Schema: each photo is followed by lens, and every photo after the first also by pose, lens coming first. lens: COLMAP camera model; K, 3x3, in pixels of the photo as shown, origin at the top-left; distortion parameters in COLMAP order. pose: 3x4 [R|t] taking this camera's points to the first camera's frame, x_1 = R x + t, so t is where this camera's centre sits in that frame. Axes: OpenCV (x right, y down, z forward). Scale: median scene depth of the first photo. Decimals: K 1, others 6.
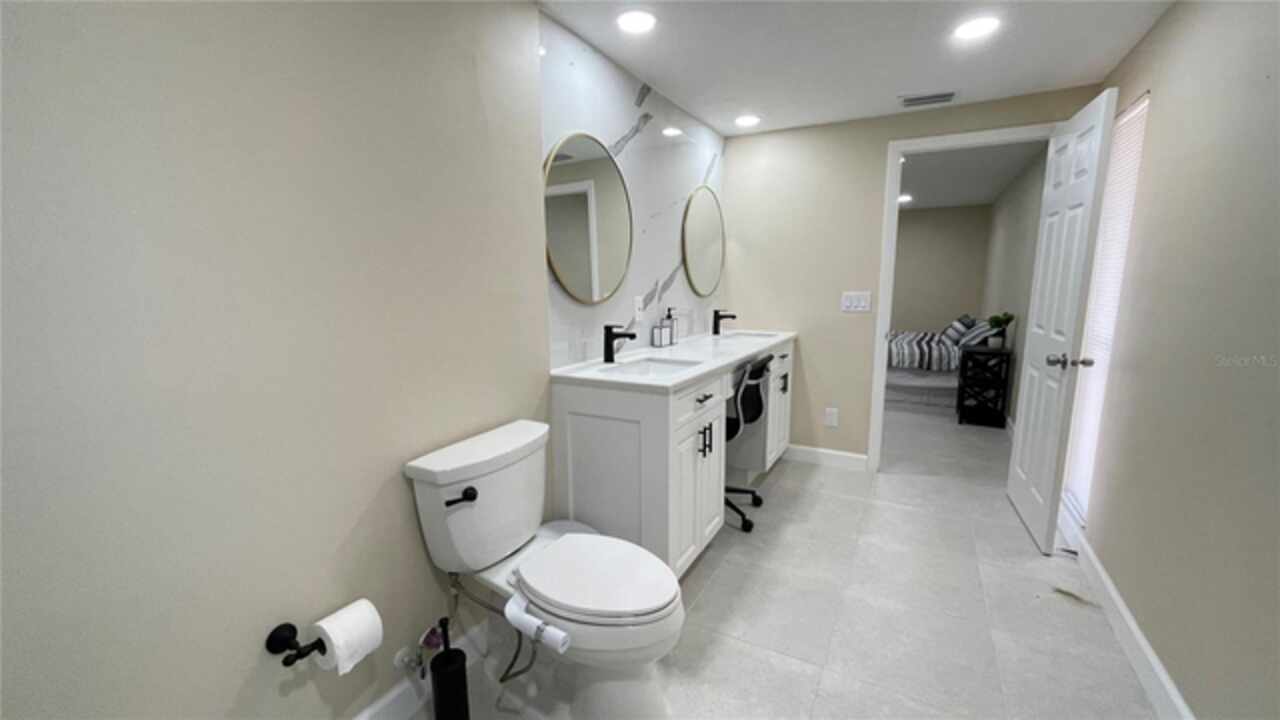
lens RADIAL K [[520.1, 0, 640.3], [0, 520.1, 351.9], [0, 0, 1]] dist [0.004252, -0.000302]
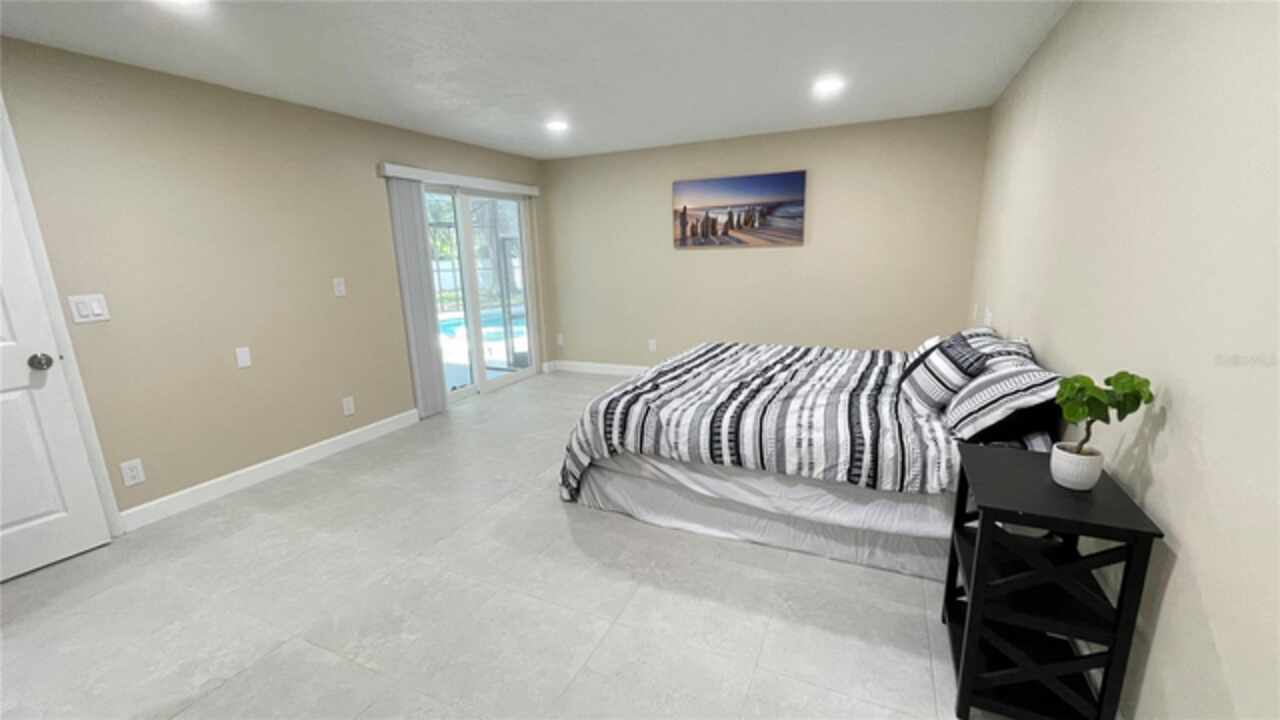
lens RADIAL K [[520.1, 0, 641.0], [0, 520.1, 359.4], [0, 0, 1]] dist [0.004252, -0.000302]
pose [[0.997114, -0.037880, 0.065798, 0.354996], [0.034059, 0.997721, 0.058253, -0.089143], [-0.067854, -0.055844, 0.996131, 0.622038]]
